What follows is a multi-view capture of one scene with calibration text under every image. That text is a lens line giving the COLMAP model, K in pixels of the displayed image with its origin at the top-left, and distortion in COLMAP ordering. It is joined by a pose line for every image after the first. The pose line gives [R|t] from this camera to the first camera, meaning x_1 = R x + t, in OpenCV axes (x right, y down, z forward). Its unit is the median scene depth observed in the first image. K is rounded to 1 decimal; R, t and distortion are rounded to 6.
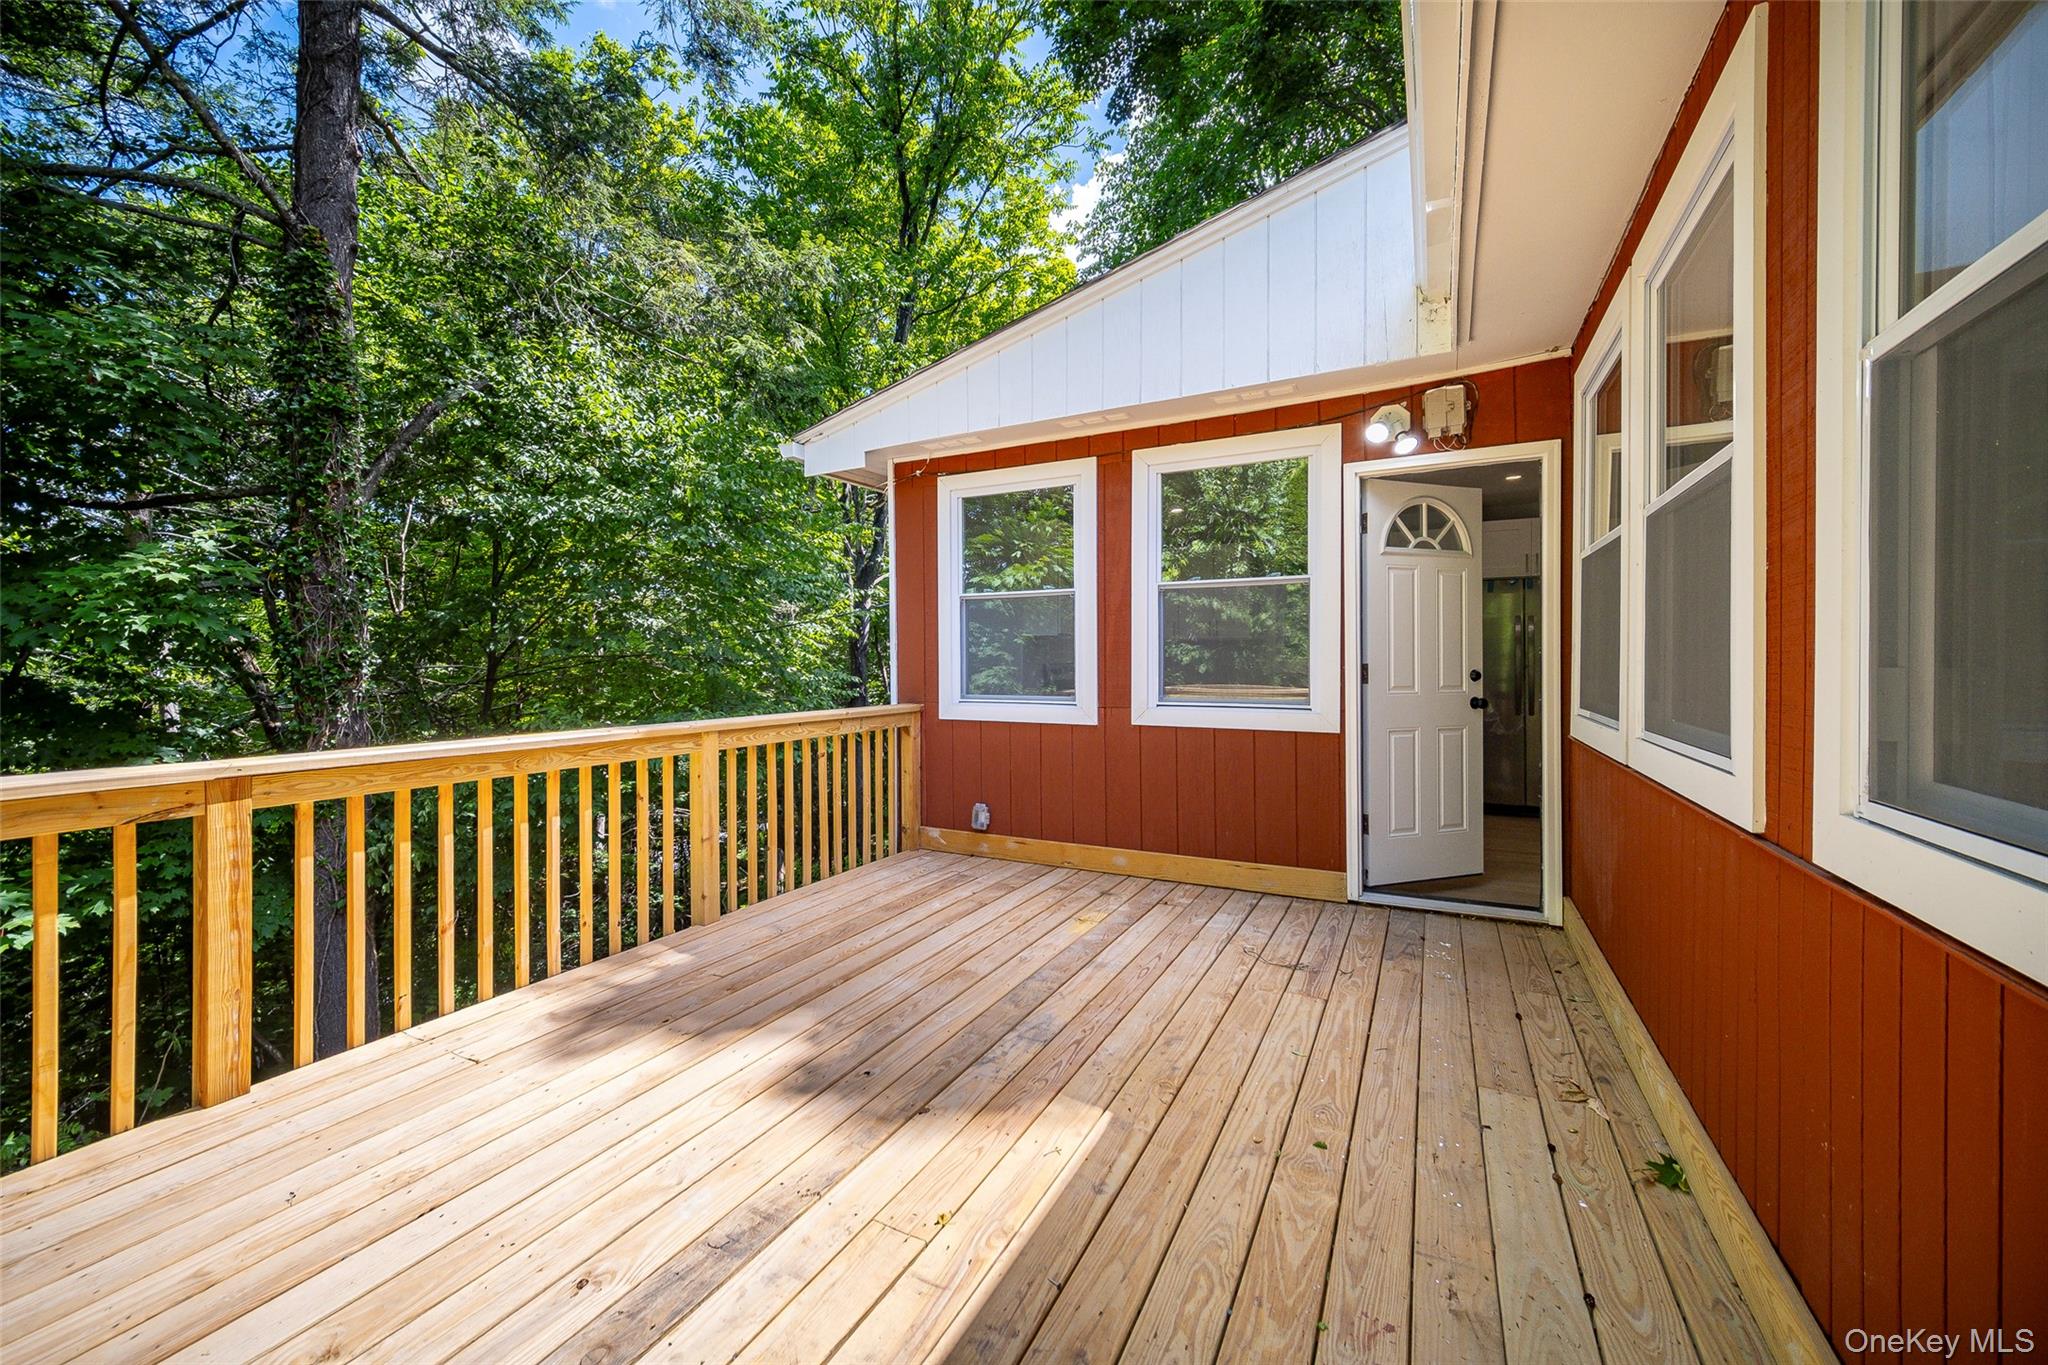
lens RADIAL K [[828.4, 0, 1021.6], [0, 828.4, 668.5], [0, 0, 1]] dist [0.001096, 0.000141]
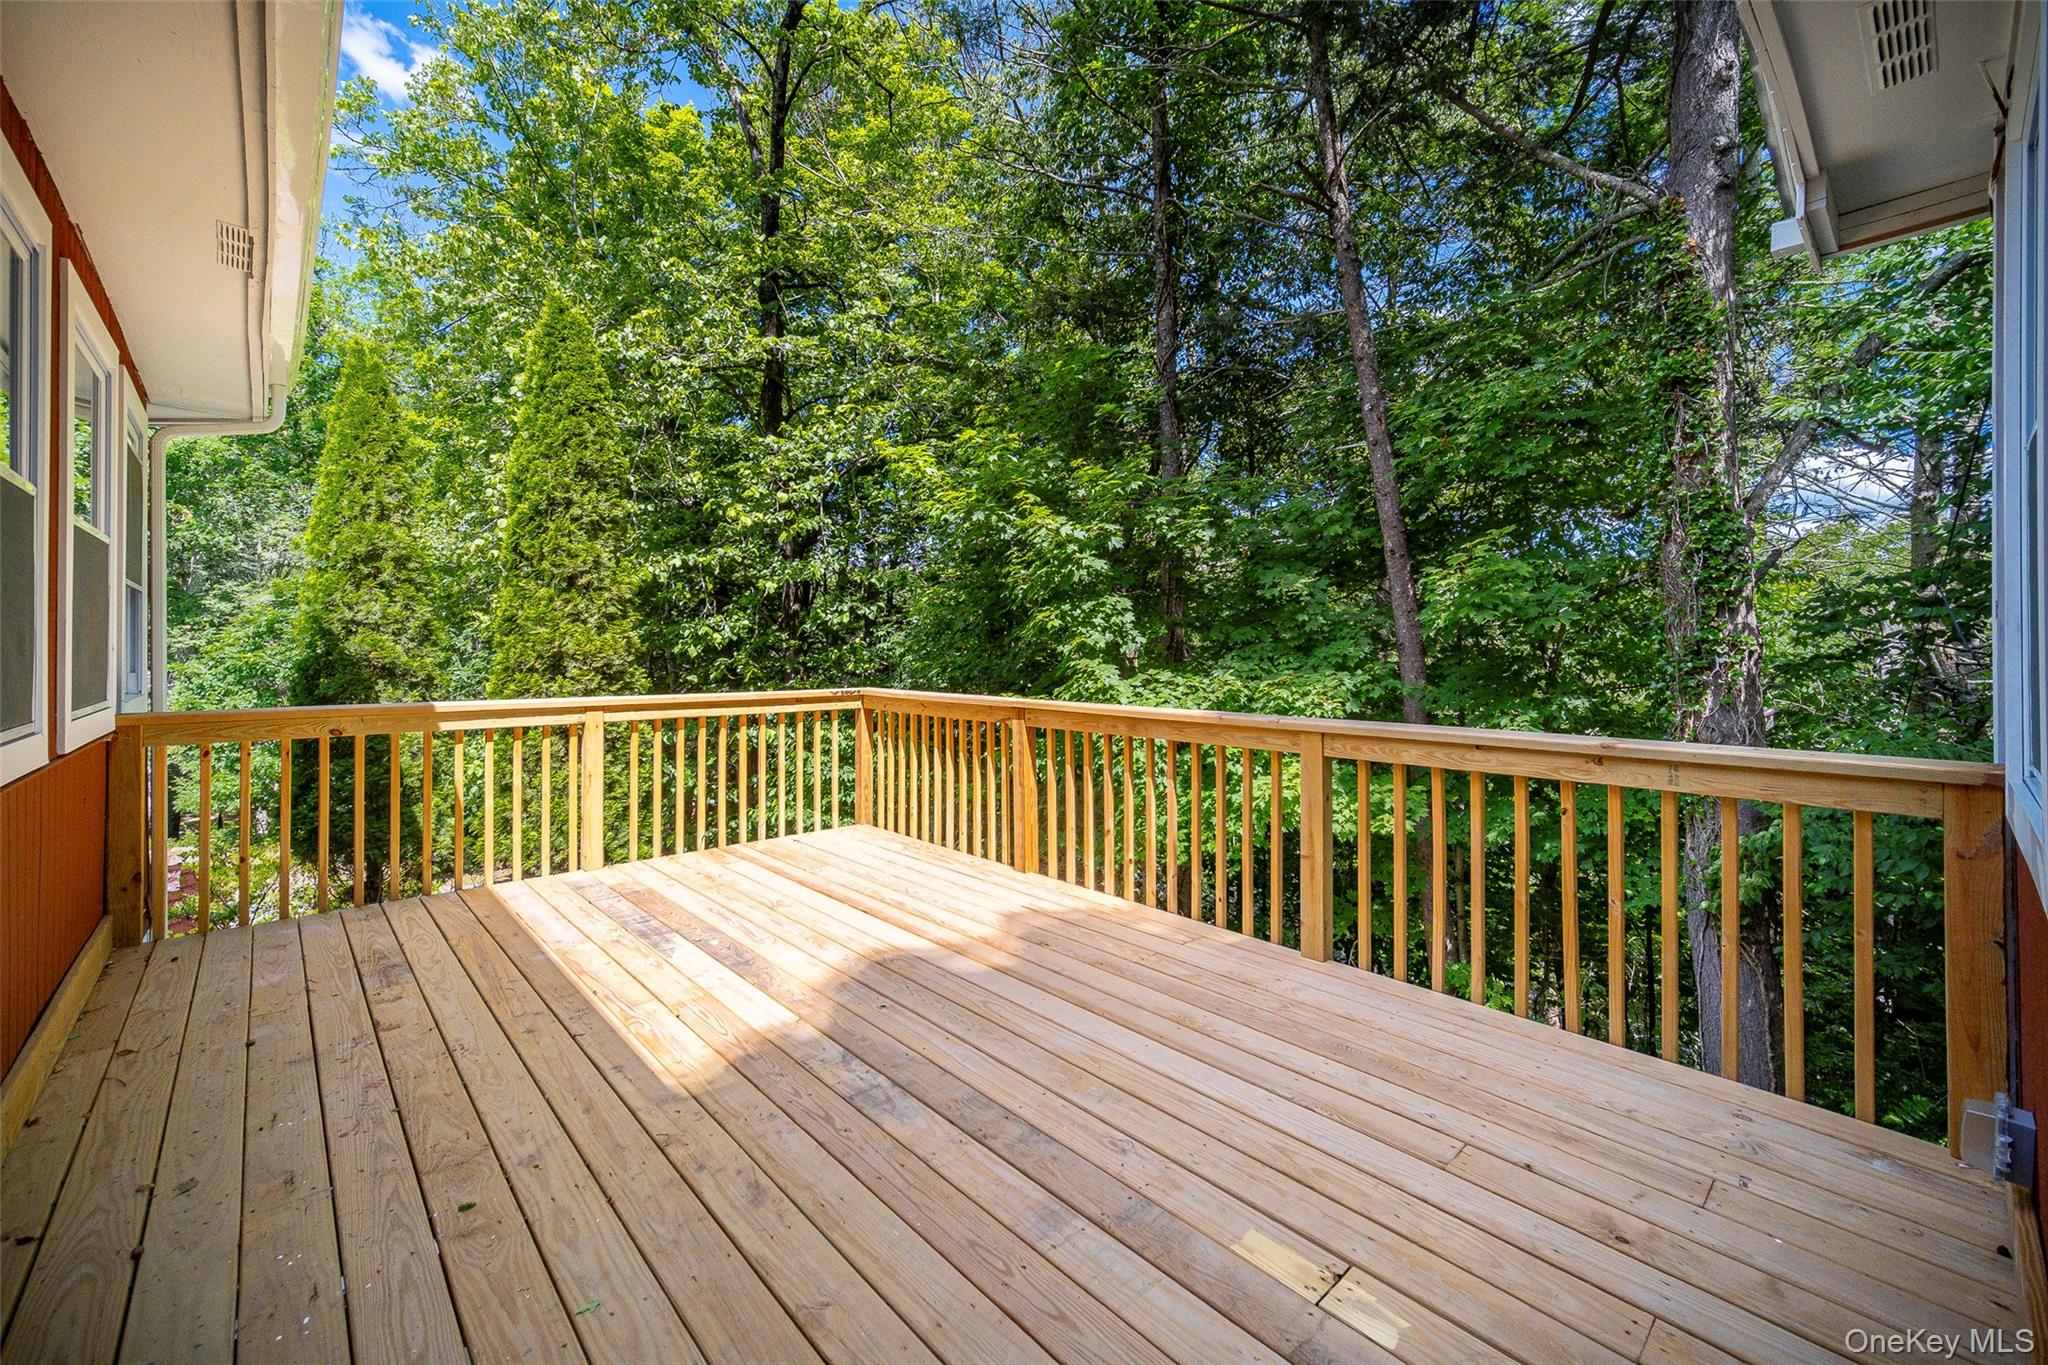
lens RADIAL K [[828.4, 0, 1010.6], [0, 828.4, 639.9], [0, 0, 1]] dist [0.001096, 0.000141]
pose [[-0.368505, -0.004338, -0.929616, 0.698333], [-0.008329, 0.999964, -0.001365, -0.020931], [0.929589, 0.007240, -0.368528, 1.338725]]
